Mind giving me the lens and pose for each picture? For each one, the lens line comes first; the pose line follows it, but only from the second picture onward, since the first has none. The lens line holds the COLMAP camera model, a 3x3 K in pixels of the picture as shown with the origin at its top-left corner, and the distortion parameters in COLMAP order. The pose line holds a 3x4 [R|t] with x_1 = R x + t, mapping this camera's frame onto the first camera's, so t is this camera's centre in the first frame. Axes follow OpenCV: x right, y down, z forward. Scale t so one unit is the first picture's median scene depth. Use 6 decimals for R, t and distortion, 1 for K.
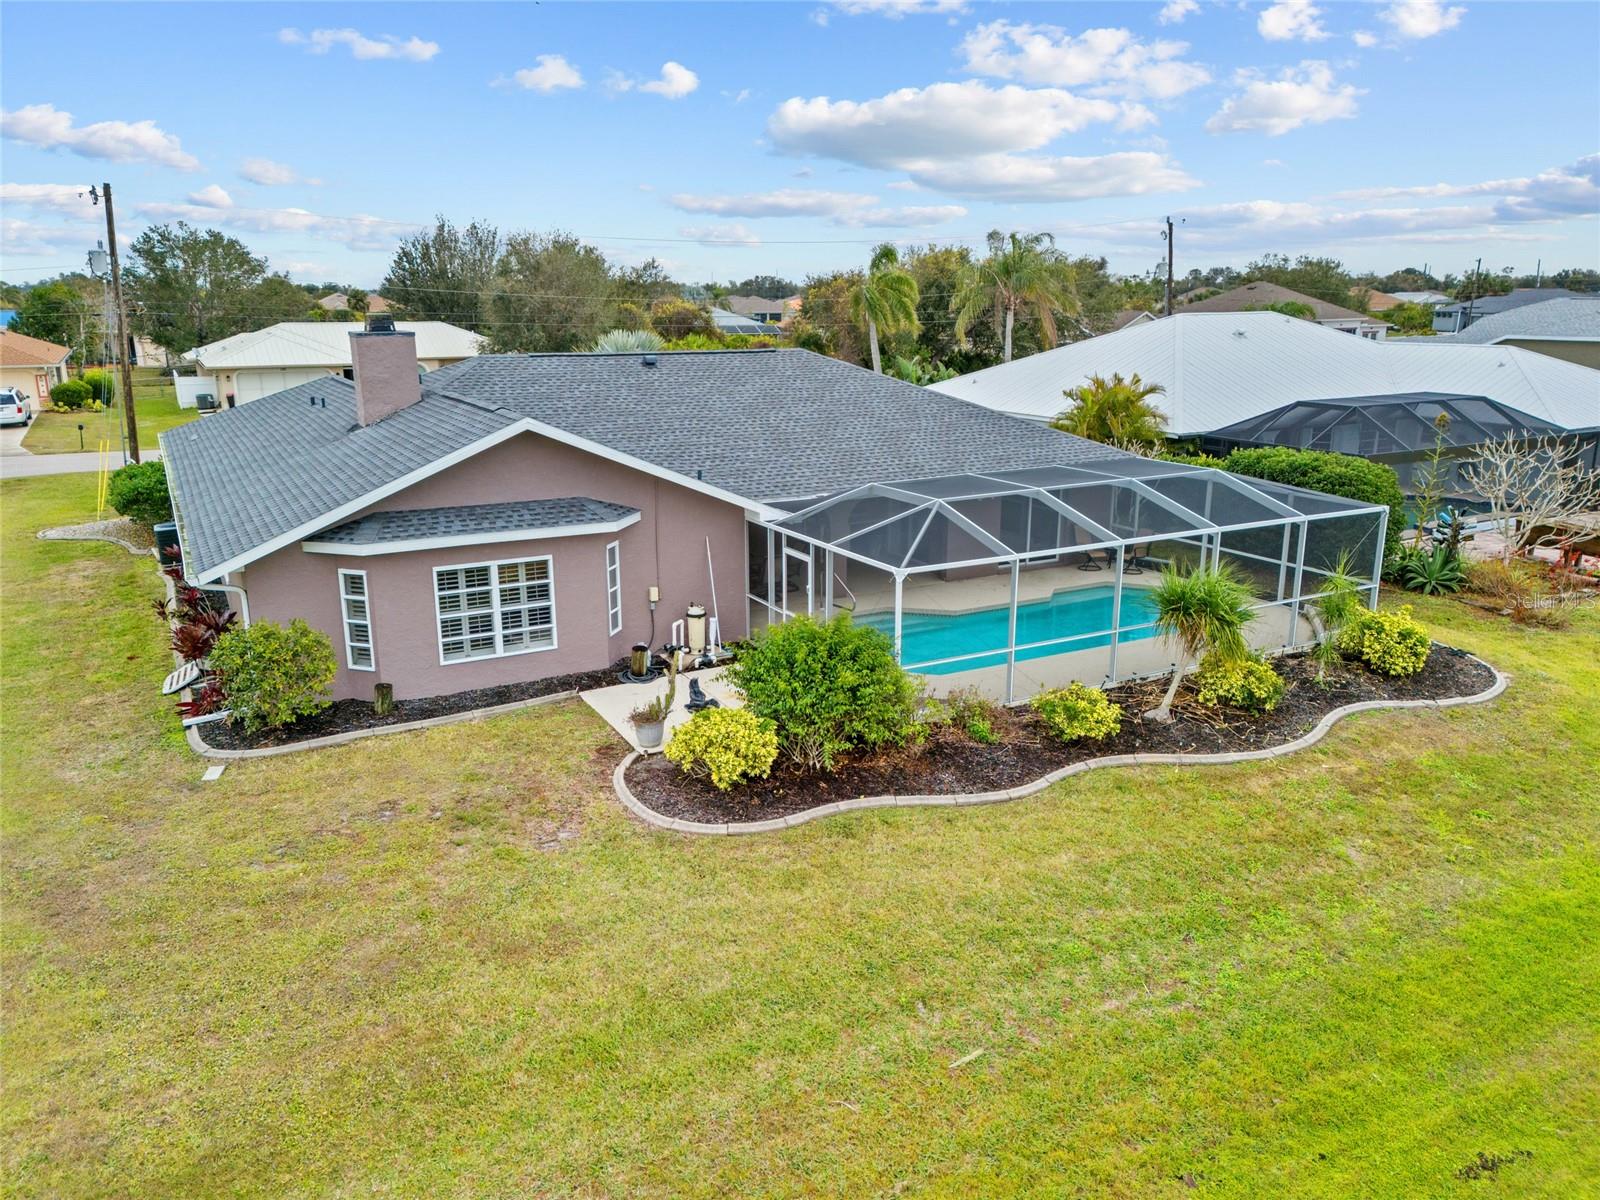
lens RADIAL K [[1160.9, 0, 800.0], [0, 1160.9, 600.0], [0, 0, 1]] dist [0.099144, -0.103524]
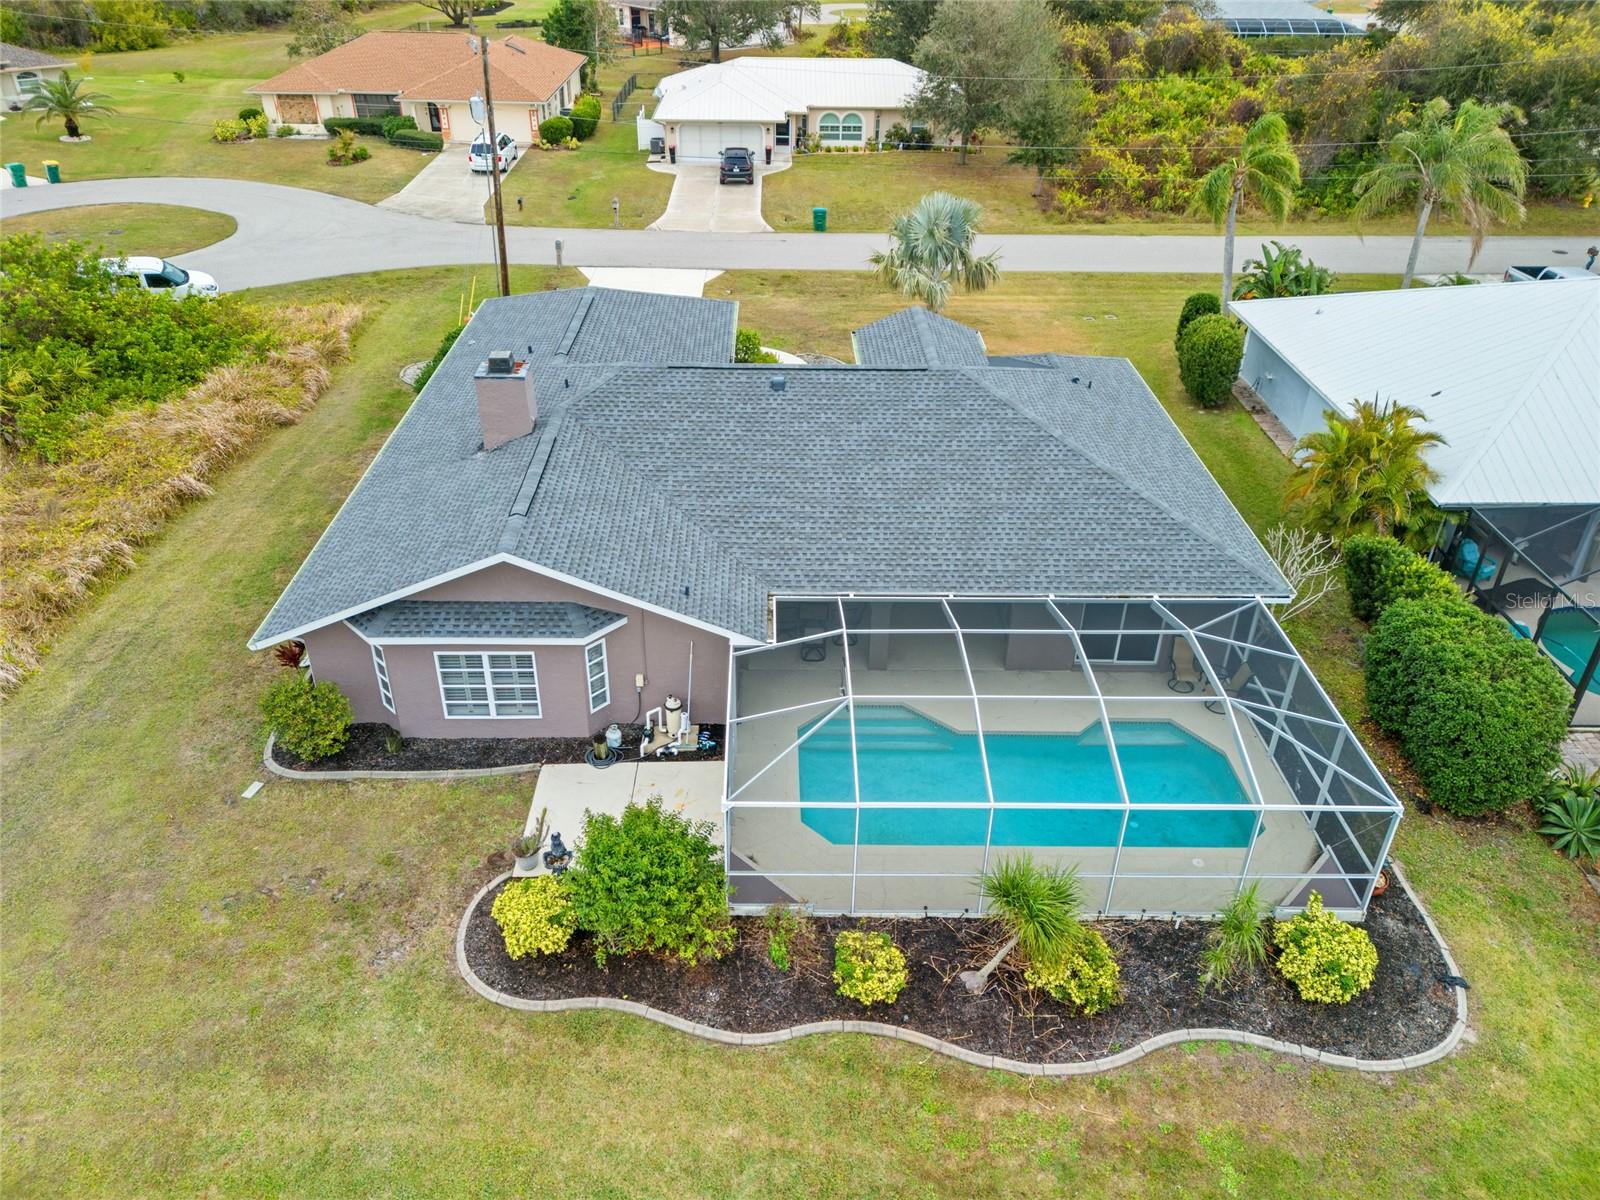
lens RADIAL K [[1160.9, 0, 800.0], [0, 1160.9, 600.0], [0, 0, 1]] dist [0.099144, -0.103524]
pose [[0.885513, 0.258038, -0.386371, 0.470952], [-0.132107, 0.937108, 0.323074, -0.510642], [0.445437, -0.235044, 0.863910, 0.124130]]
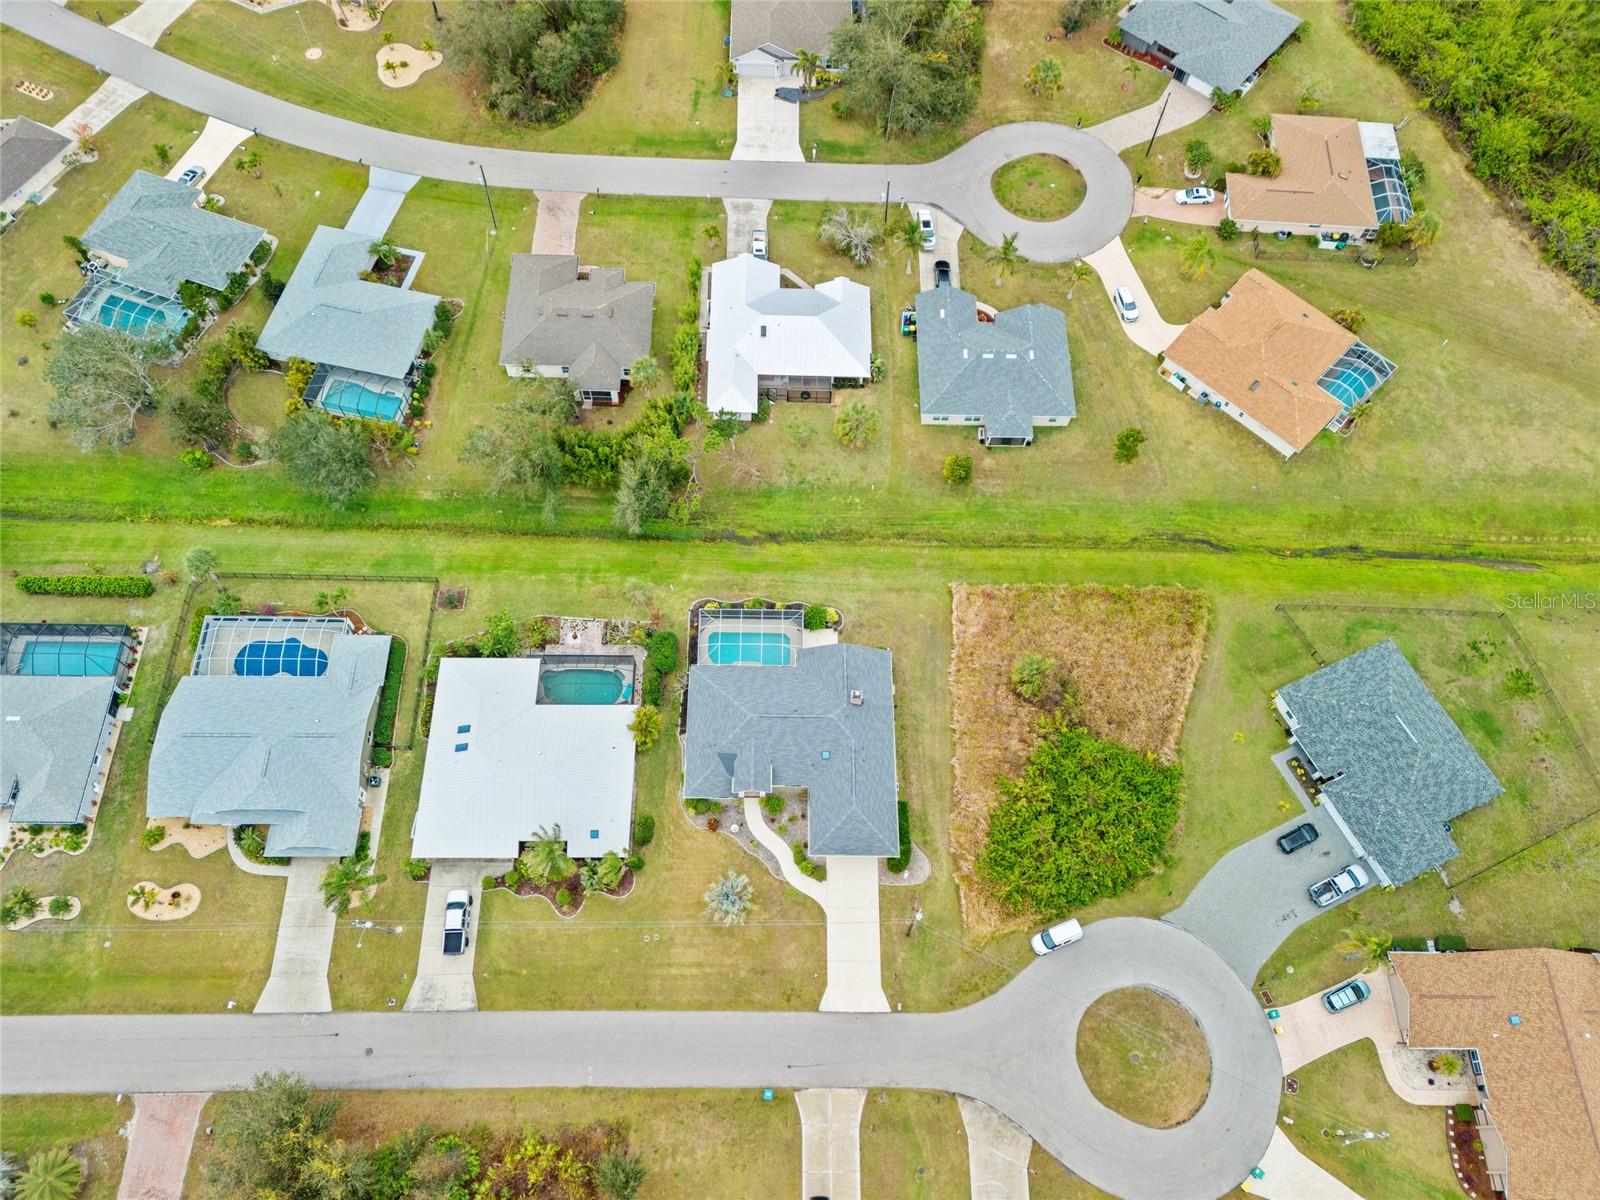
lens RADIAL K [[1160.9, 0, 800.0], [0, 1160.9, 600.0], [0, 0, 1]] dist [0.099144, -0.103524]
pose [[-0.877738, -0.443949, 0.180237, -1.052526], [0.085315, 0.225348, 0.970536, -6.344005], [-0.471484, 0.867253, -0.159921, 1.905821]]
